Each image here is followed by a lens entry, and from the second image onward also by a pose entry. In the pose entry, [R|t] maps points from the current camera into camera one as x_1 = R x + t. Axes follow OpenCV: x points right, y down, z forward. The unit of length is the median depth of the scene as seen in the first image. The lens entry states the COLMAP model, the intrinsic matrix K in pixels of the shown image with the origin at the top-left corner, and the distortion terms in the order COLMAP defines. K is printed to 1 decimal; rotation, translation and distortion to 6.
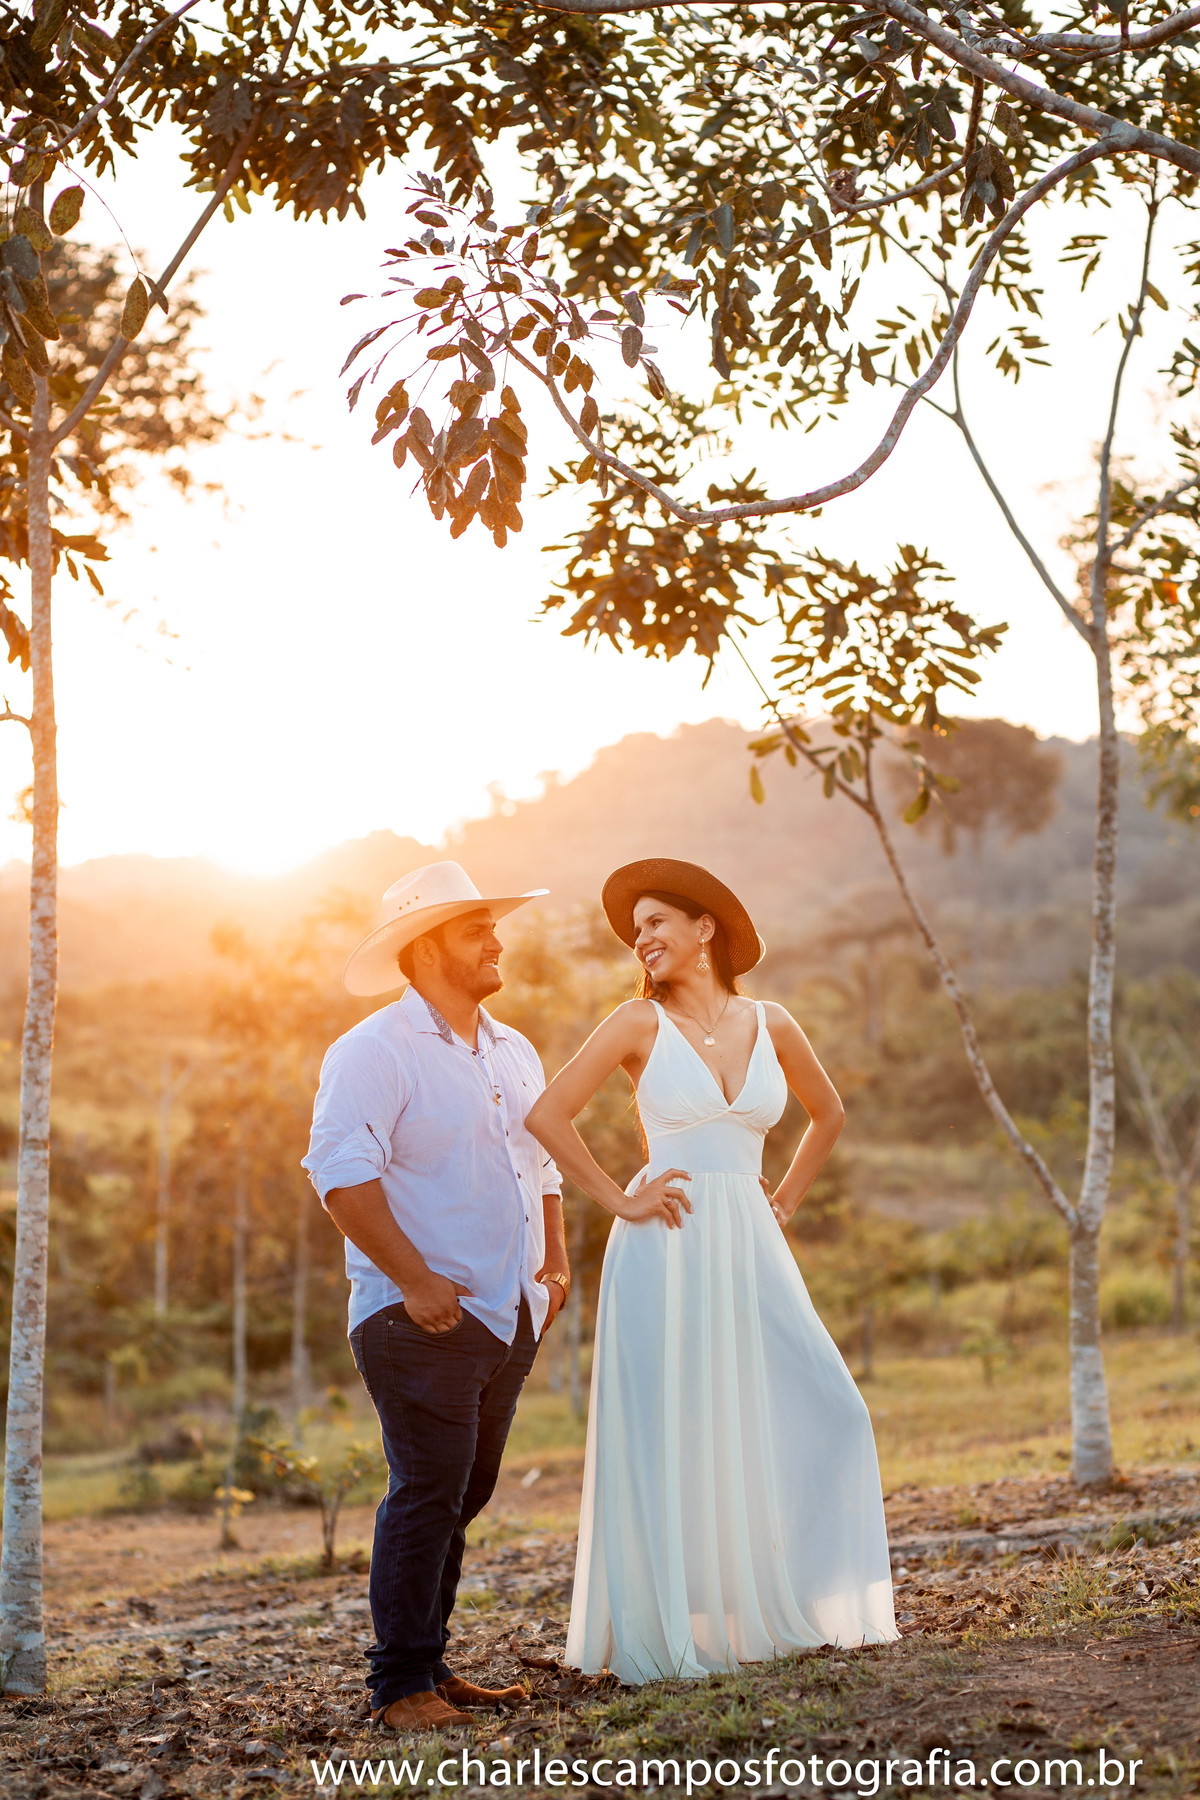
lens RADIAL K [[4360.3, 0, 600.0], [0, 4360.3, 900.0], [0, 0, 1]] dist [-0.241190, 0.644902]
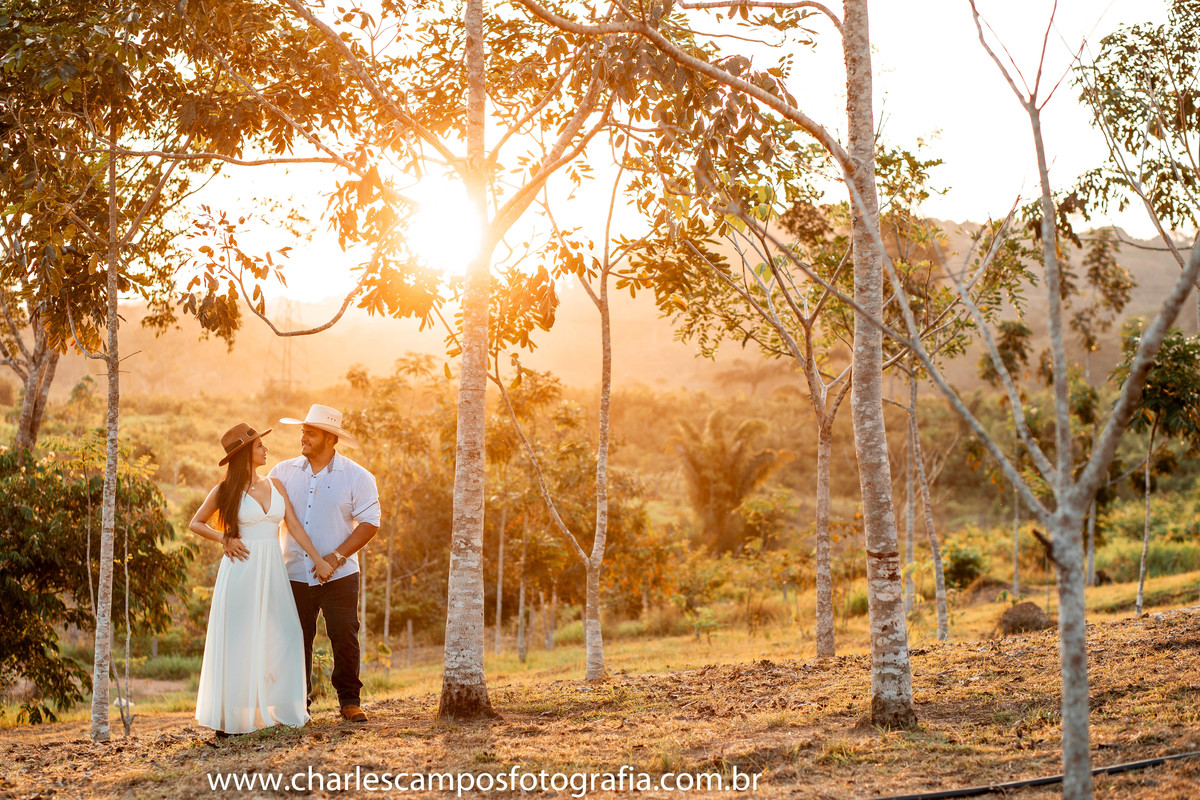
lens RADIAL K [[2906.9, 0, 600.0], [0, 2906.9, 400.0], [0, 0, 1]] dist [-0.241190, 0.644902]
pose [[0.999602, 0.011305, -0.025846, 0.156805], [-0.010624, 0.999597, 0.026343, -0.052626], [0.026133, -0.026058, 0.999319, -0.522629]]
